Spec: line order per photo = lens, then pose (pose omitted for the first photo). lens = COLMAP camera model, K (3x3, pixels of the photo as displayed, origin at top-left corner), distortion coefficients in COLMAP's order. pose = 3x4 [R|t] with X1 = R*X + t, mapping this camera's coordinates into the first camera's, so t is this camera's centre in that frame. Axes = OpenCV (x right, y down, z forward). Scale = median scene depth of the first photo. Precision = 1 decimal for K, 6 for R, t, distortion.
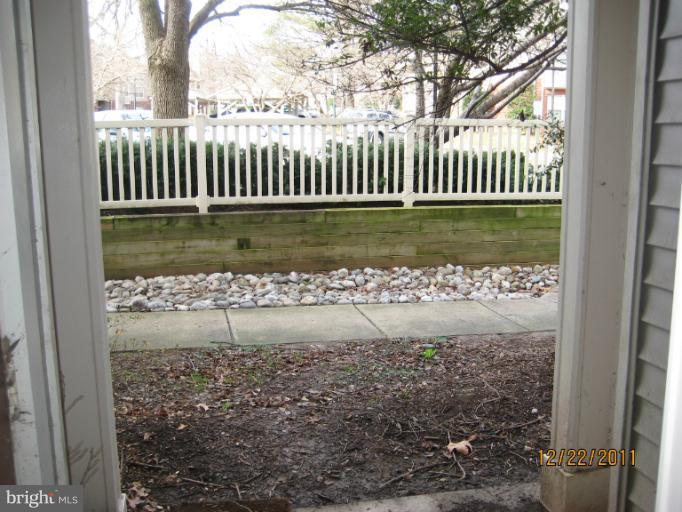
lens RADIAL K [[697.3, 0, 341.0], [0, 697.3, 256.0], [0, 0, 1]] dist [-0.097610, 0.004967]
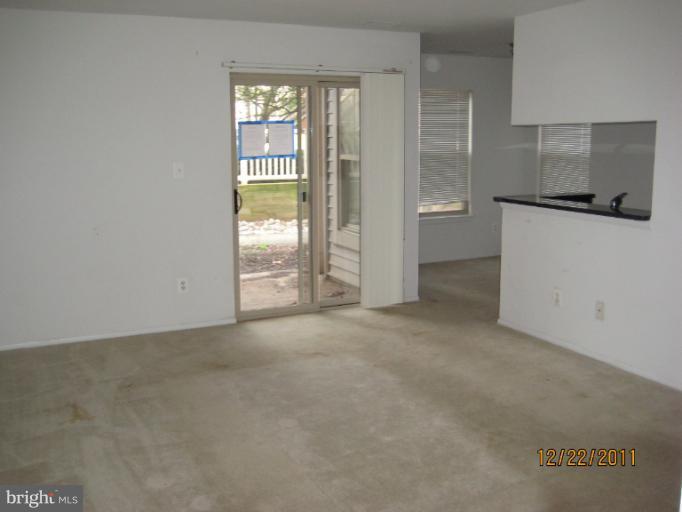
lens RADIAL K [[697.3, 0, 341.0], [0, 697.3, 256.0], [0, 0, 1]] dist [-0.097610, 0.004967]
pose [[0.967442, -0.040562, 0.249820, -0.096036], [0.042524, 0.999092, -0.002460, 0.109335], [-0.249493, 0.013004, 0.968289, -0.609732]]
